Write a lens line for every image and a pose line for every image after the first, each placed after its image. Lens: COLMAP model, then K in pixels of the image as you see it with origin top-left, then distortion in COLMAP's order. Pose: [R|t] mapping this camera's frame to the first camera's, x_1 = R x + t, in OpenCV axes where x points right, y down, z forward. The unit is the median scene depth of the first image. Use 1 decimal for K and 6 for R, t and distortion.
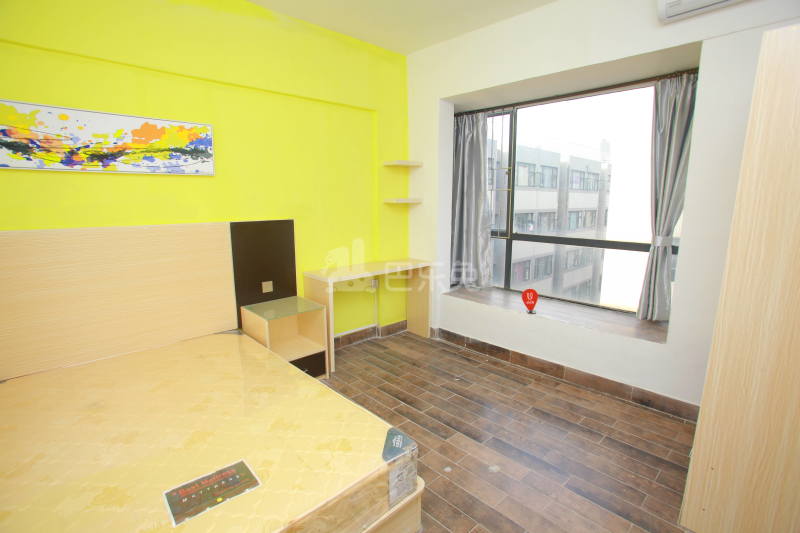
lens RADIAL K [[387.8, 0, 400.1], [0, 387.8, 268.7], [0, 0, 1]] dist [-0.075804, 0.032032]
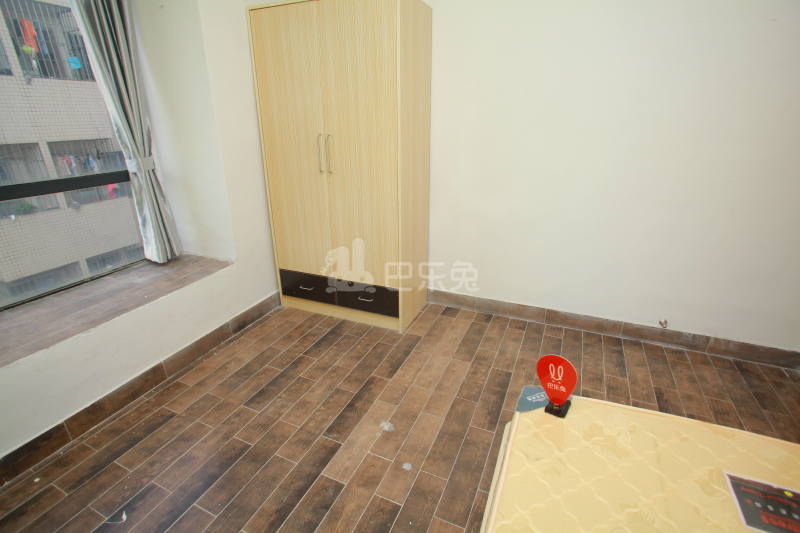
lens RADIAL K [[387.8, 0, 403.8], [0, 387.8, 267.0], [0, 0, 1]] dist [-0.075804, 0.032032]
pose [[-0.390019, -0.341279, 0.855227, -0.335167], [0.165541, 0.887660, 0.429715, -0.149809], [-0.905804, 0.309172, -0.289708, 0.911291]]
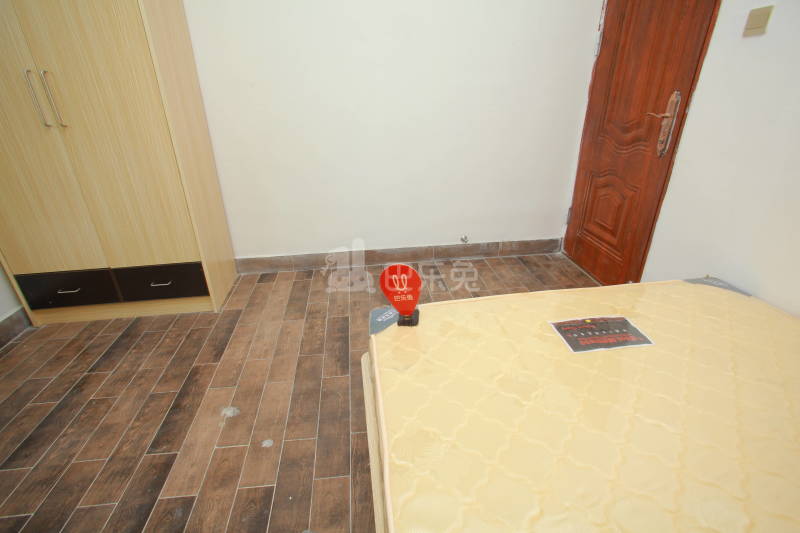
lens RADIAL K [[387.8, 0, 401.5], [0, 387.8, 267.1], [0, 0, 1]] dist [-0.075804, 0.032032]
pose [[-0.807020, -0.243287, 0.538080, -0.294024], [0.117352, 0.826945, 0.549900, -0.065037], [-0.578746, 0.506925, -0.638811, 0.933909]]
